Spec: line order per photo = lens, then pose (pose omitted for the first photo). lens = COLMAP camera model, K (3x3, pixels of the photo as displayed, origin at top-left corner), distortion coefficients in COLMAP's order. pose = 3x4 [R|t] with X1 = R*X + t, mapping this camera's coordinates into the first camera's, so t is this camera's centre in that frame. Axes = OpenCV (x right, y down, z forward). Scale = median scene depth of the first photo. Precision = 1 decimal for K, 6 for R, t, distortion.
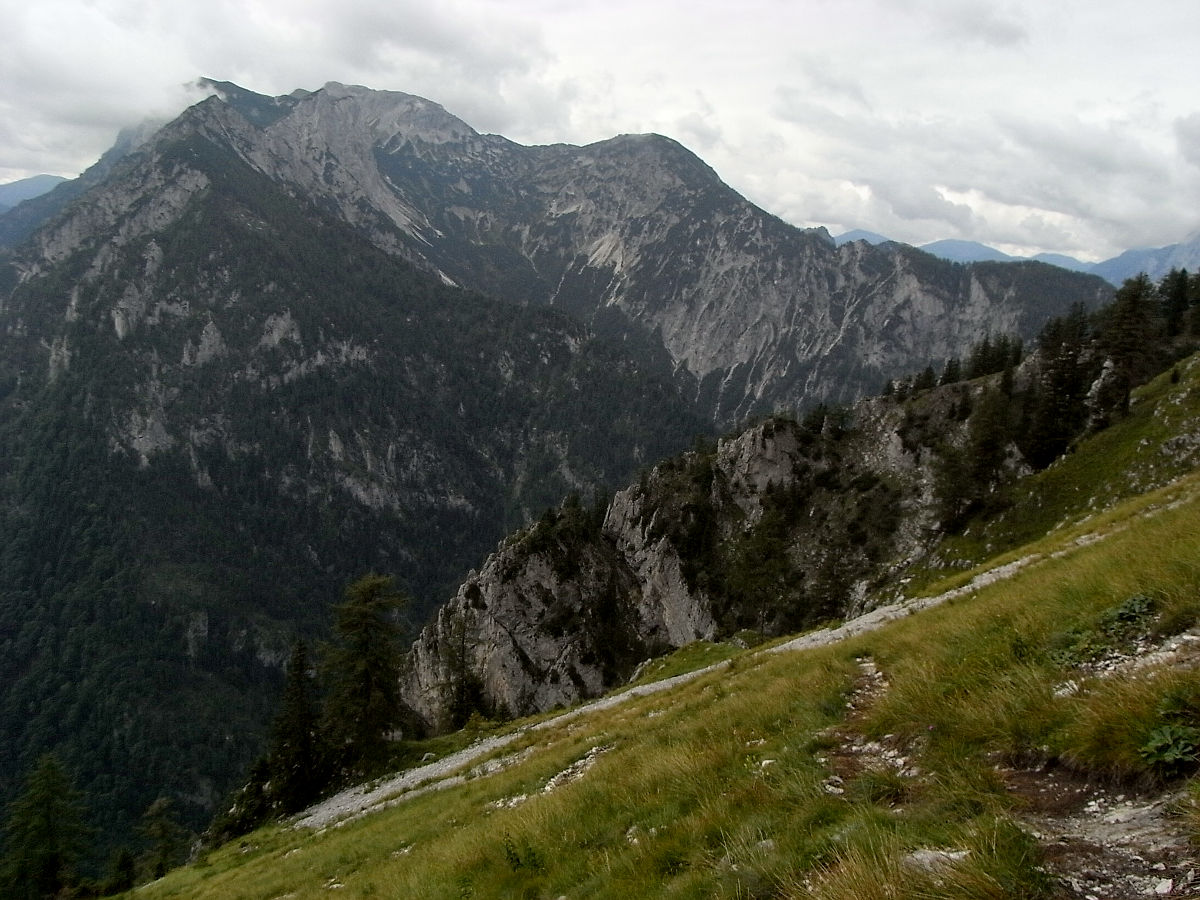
lens RADIAL K [[992.6, 0, 597.6], [0, 992.6, 453.9], [0, 0, 1]] dist [-0.062836, 0.018570]
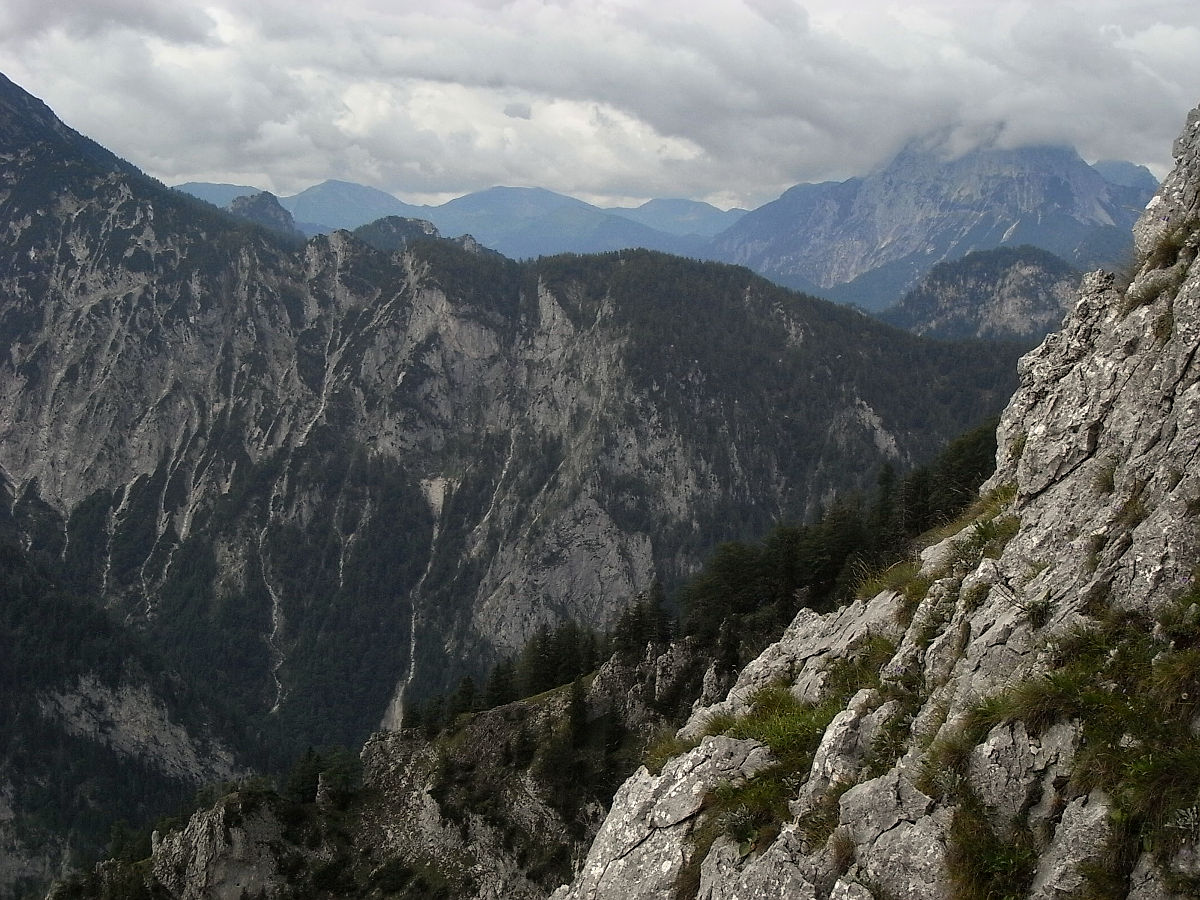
lens RADIAL K [[2025.8, 0, 598.1], [0, 2025.8, 447.7], [0, 0, 1]] dist [0.053506, 0.000000]
pose [[0.927453, -0.109177, 0.357648, -0.016393], [0.118053, 0.993003, -0.003007, -0.076772], [-0.354817, 0.045011, 0.933852, -0.100840]]
